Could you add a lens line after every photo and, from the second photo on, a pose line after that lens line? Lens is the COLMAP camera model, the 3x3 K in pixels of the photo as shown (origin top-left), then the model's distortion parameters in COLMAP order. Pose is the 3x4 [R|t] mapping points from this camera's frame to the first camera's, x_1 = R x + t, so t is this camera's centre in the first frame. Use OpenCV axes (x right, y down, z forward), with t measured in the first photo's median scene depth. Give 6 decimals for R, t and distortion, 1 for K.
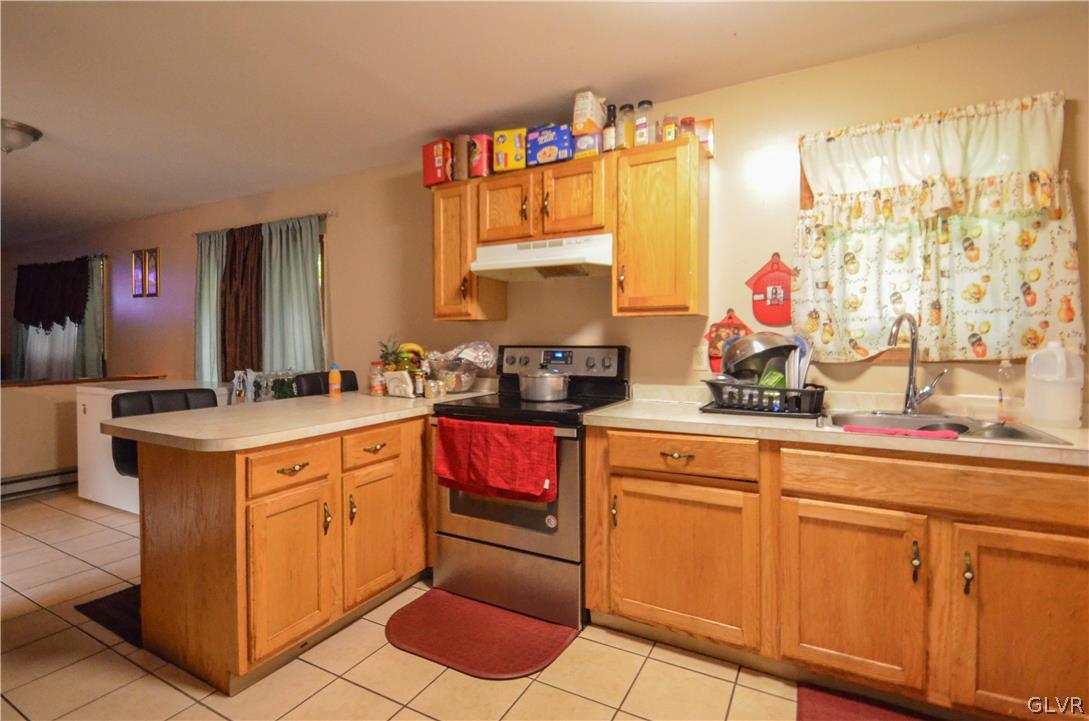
lens RADIAL K [[497.0, 0, 545.3], [0, 497.0, 349.6], [0, 0, 1]] dist [-0.006899, -0.000682]
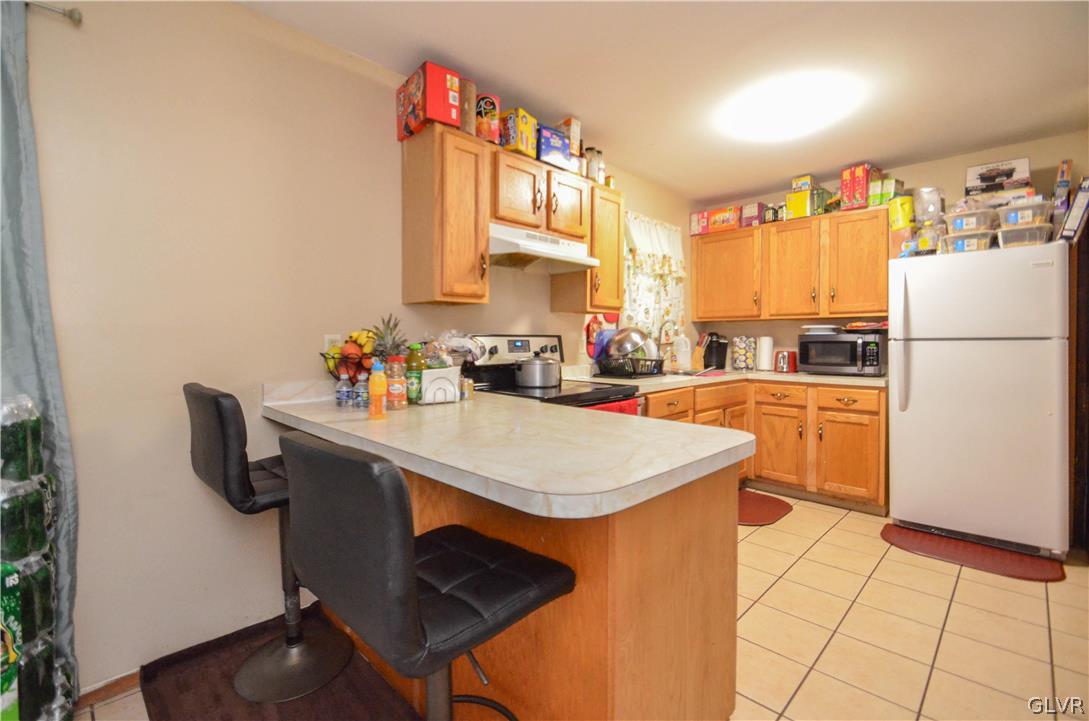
lens RADIAL K [[497.0, 0, 527.0], [0, 497.0, 343.6], [0, 0, 1]] dist [-0.006899, -0.000682]
pose [[0.285777, -0.005711, 0.958279, -1.355536], [0.012403, 0.999921, 0.002260, 0.012304], [-0.958216, 0.011239, 0.285825, 0.969338]]
